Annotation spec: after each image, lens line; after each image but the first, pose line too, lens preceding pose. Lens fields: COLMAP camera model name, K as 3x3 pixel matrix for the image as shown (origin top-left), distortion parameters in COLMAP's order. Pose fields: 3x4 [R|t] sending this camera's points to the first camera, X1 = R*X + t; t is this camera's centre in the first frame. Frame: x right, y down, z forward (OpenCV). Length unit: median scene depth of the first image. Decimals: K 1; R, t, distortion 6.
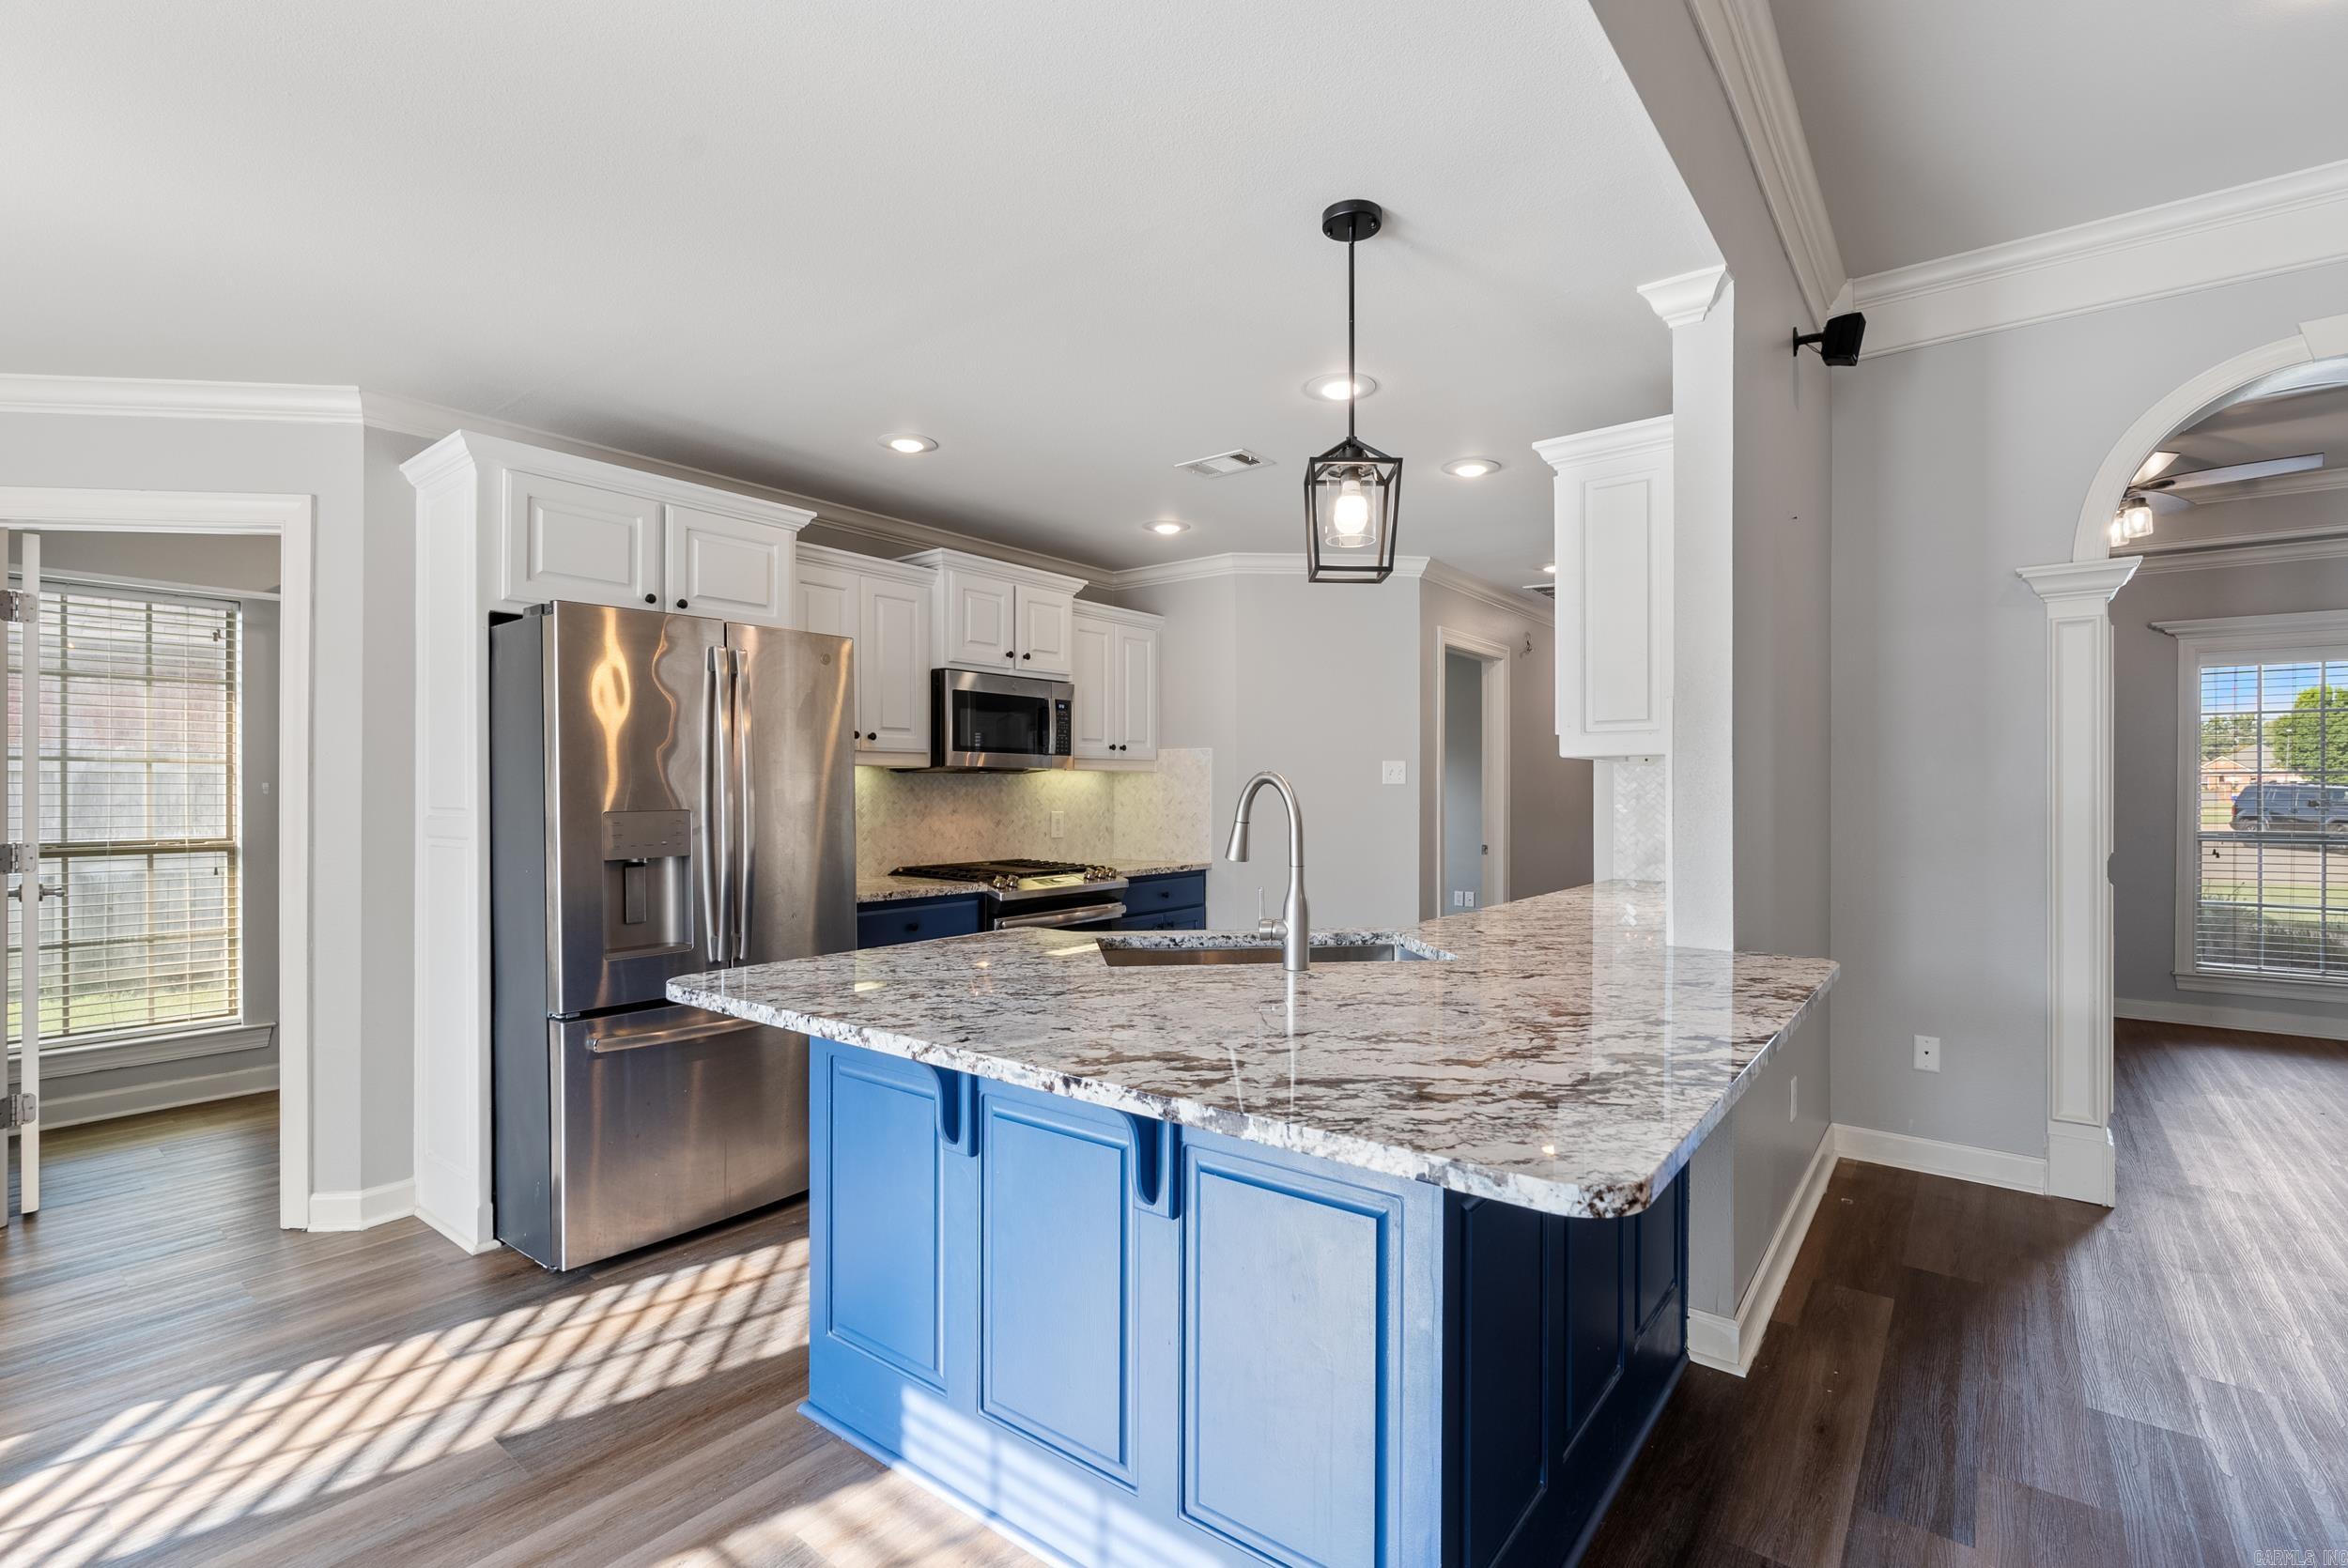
lens RADIAL K [[1039.9, 0, 1179.0], [0, 1039.9, 789.3], [0, 0, 1]] dist [-0.005086, 0.000509]
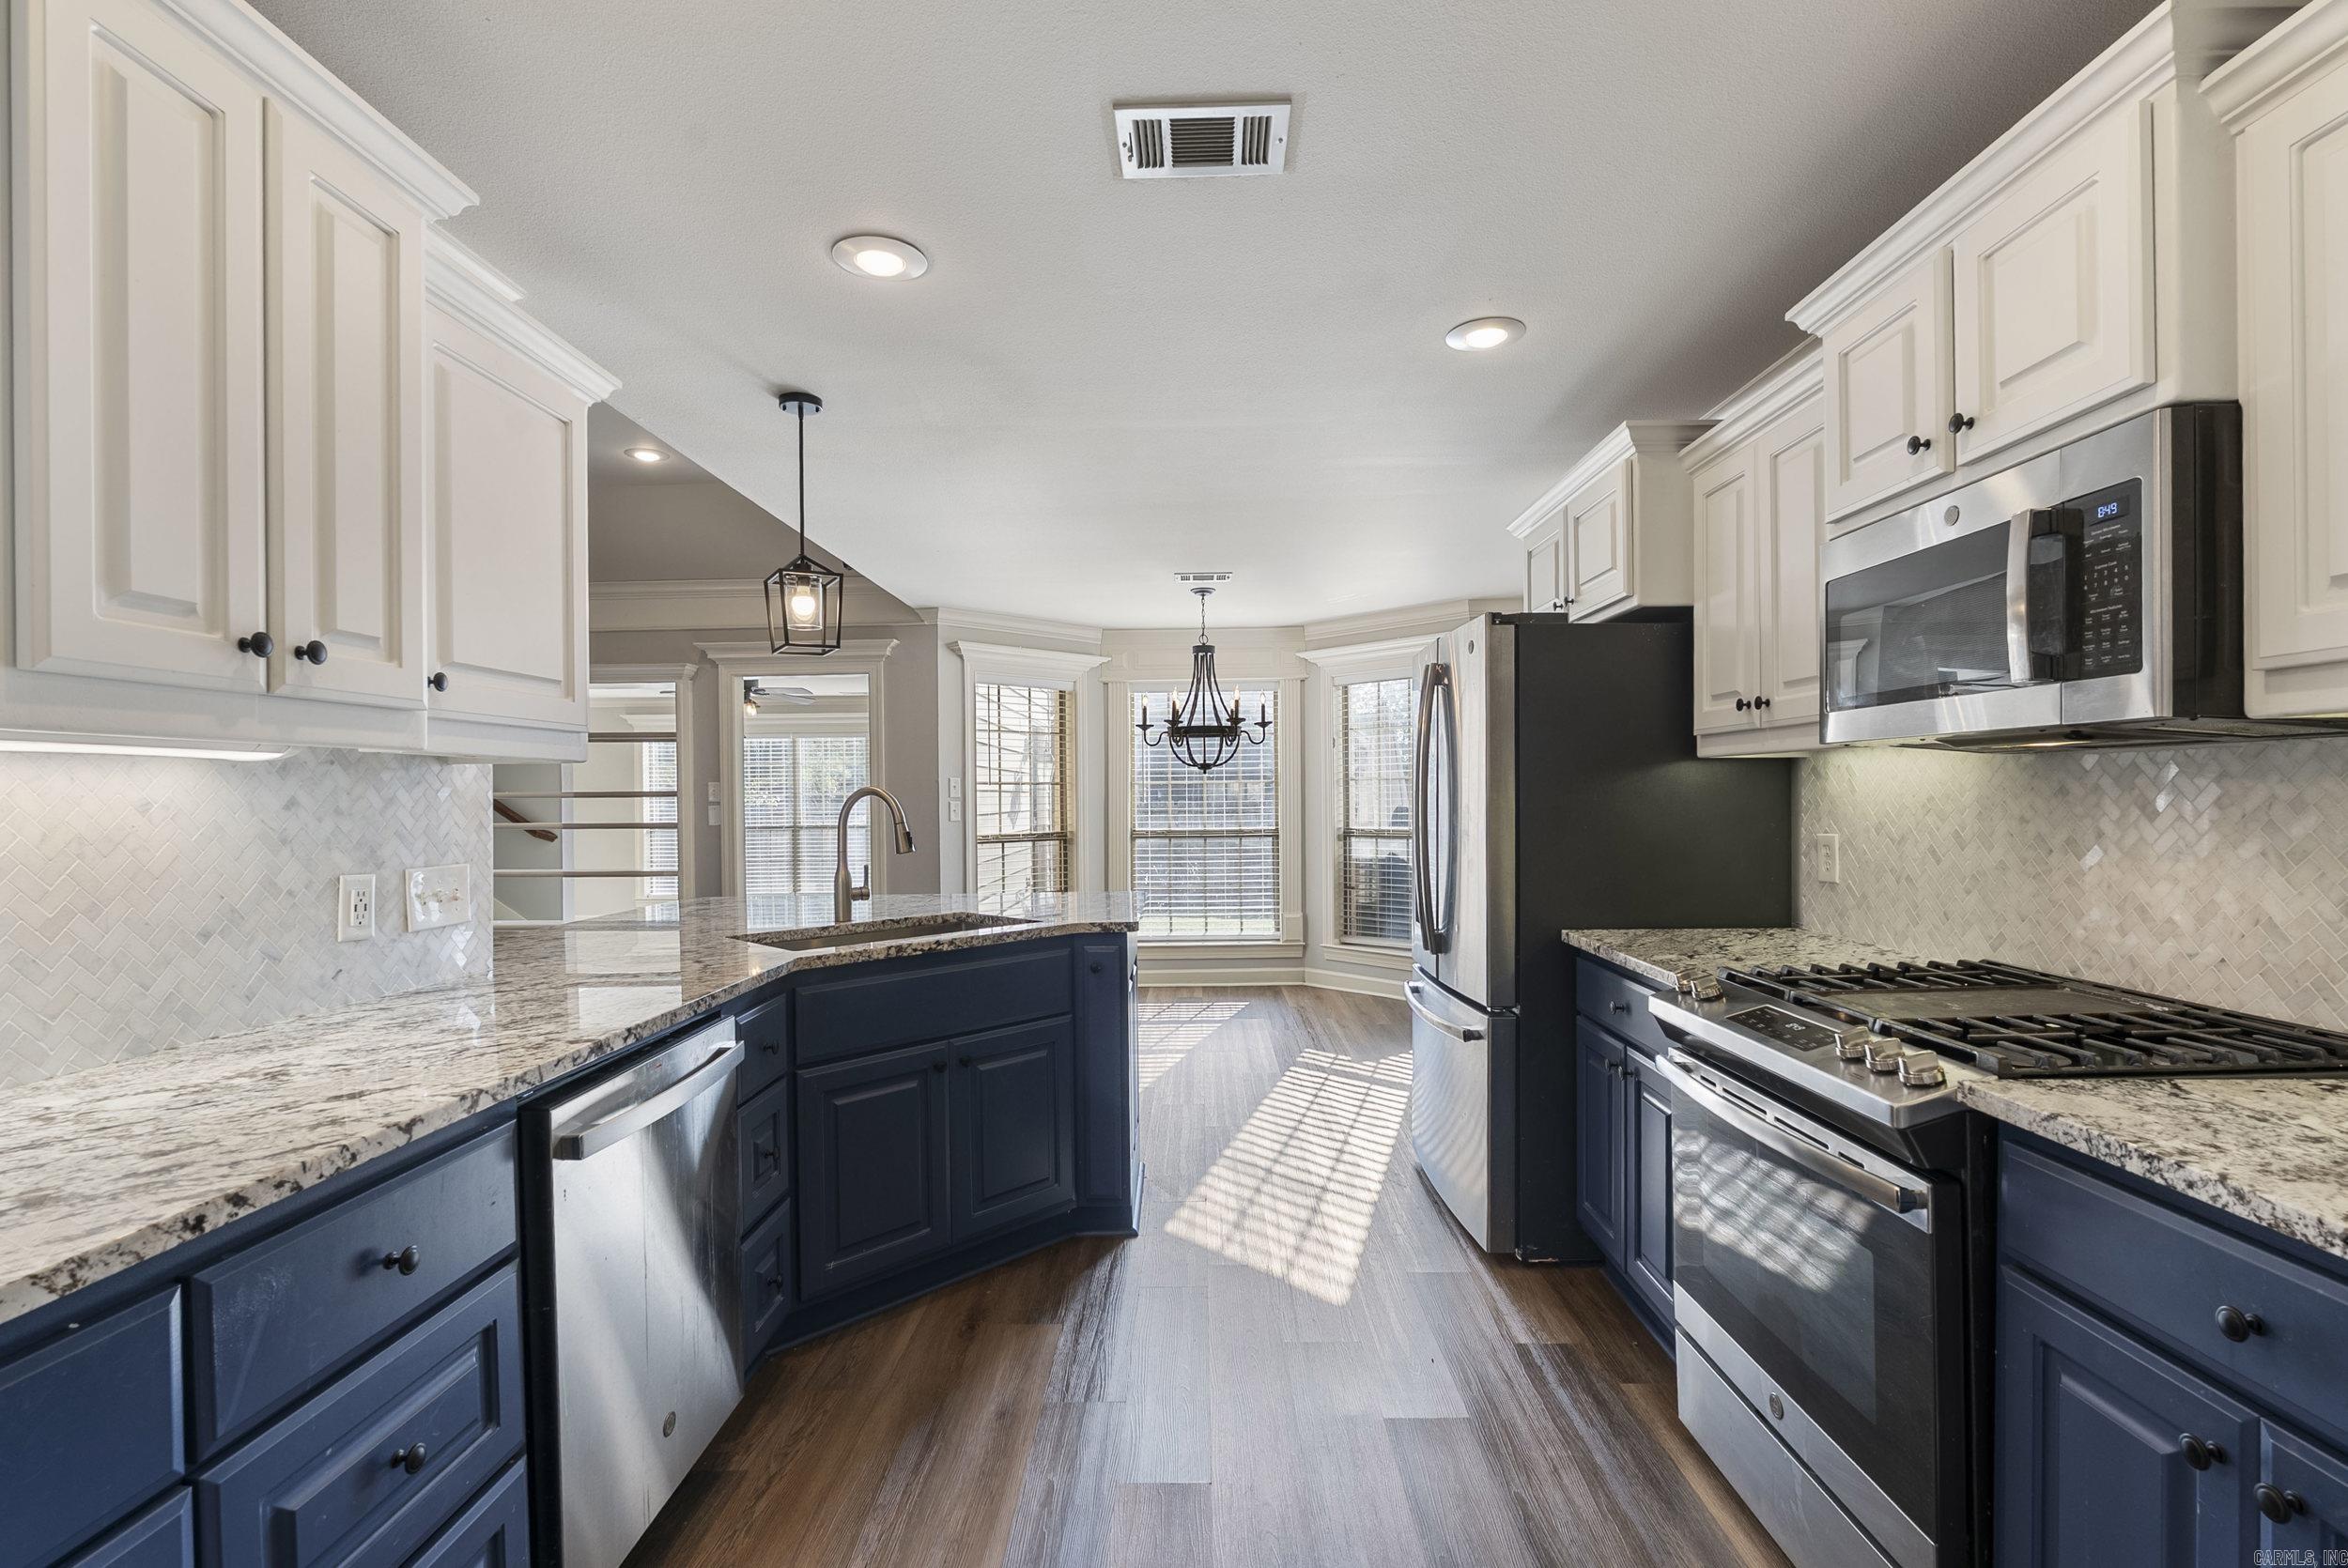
lens RADIAL K [[1039.9, 0, 1200.8], [0, 1039.9, 789.6], [0, 0, 1]] dist [-0.005086, 0.000509]
pose [[-0.783550, 0.002237, -0.621325, 0.451948], [0.007655, 0.999952, -0.006053, -0.000552], [0.621282, -0.009499, -0.783529, 1.771845]]
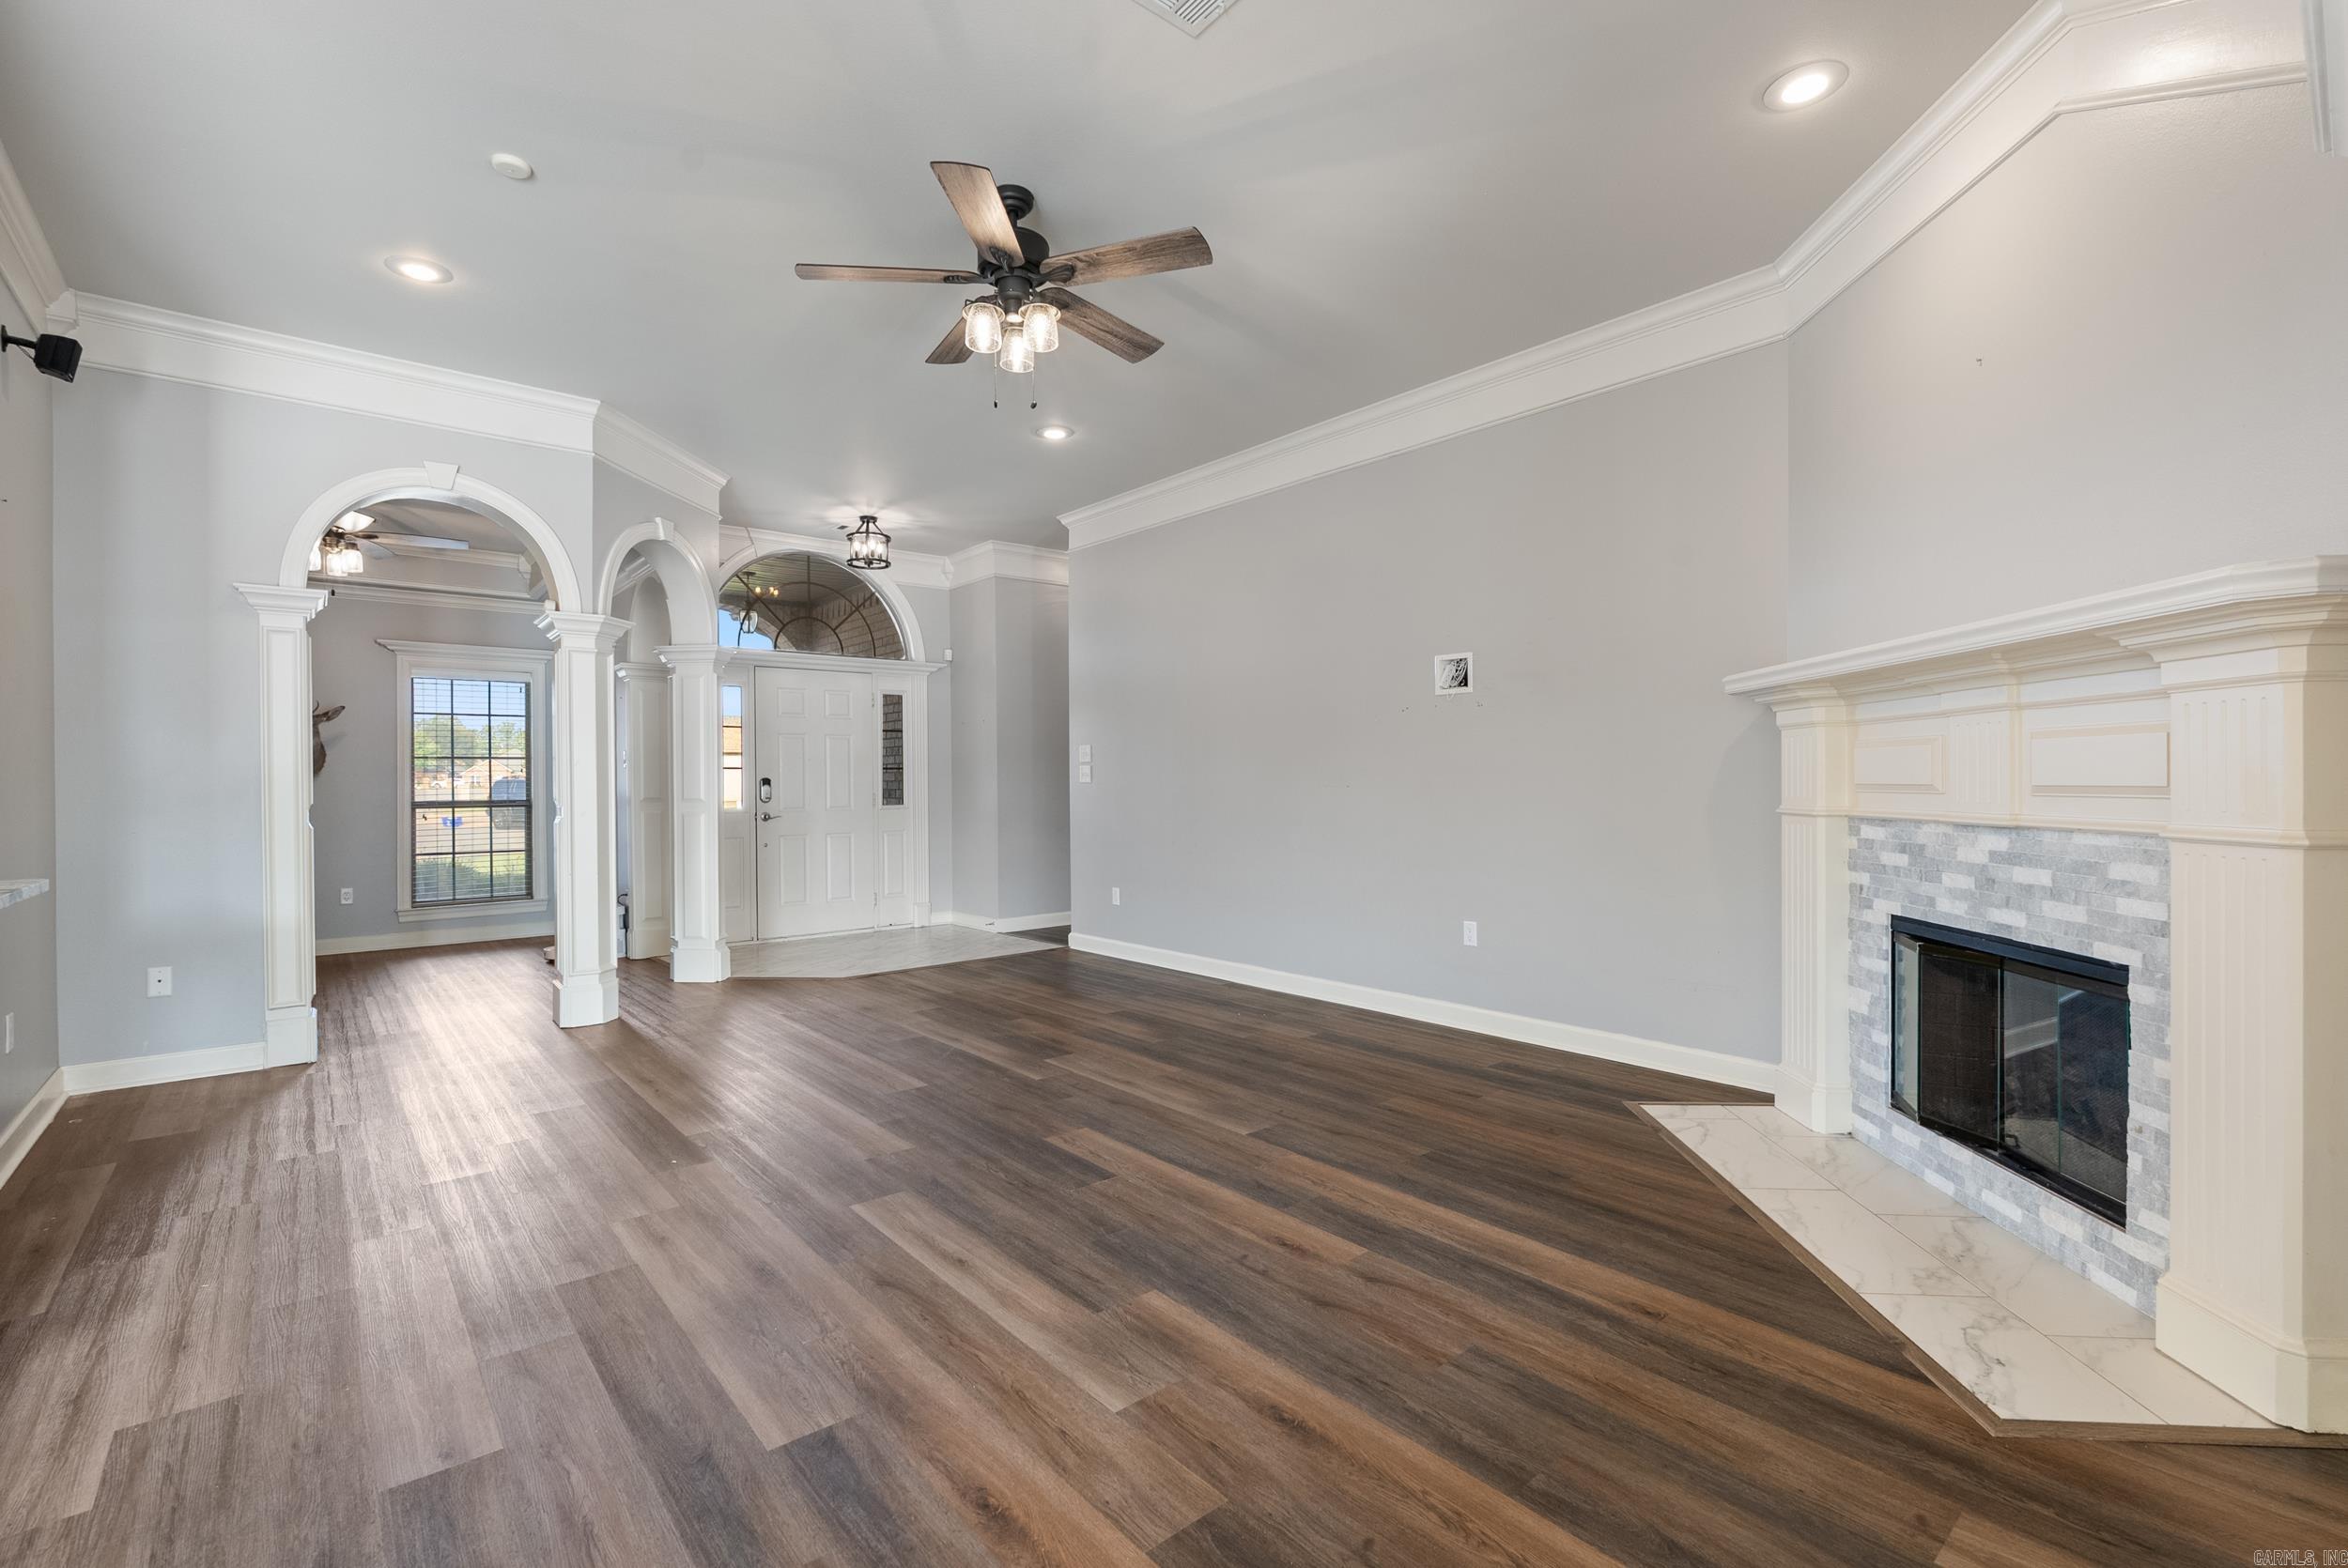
lens RADIAL K [[1039.9, 0, 1176.9], [0, 1039.9, 782.0], [0, 0, 1]] dist [-0.005086, 0.000509]
pose [[0.197269, -0.004600, 0.980339, -0.242711], [0.010483, 0.999942, 0.002583, 0.046141], [-0.980293, 0.009767, 0.197306, -0.441533]]
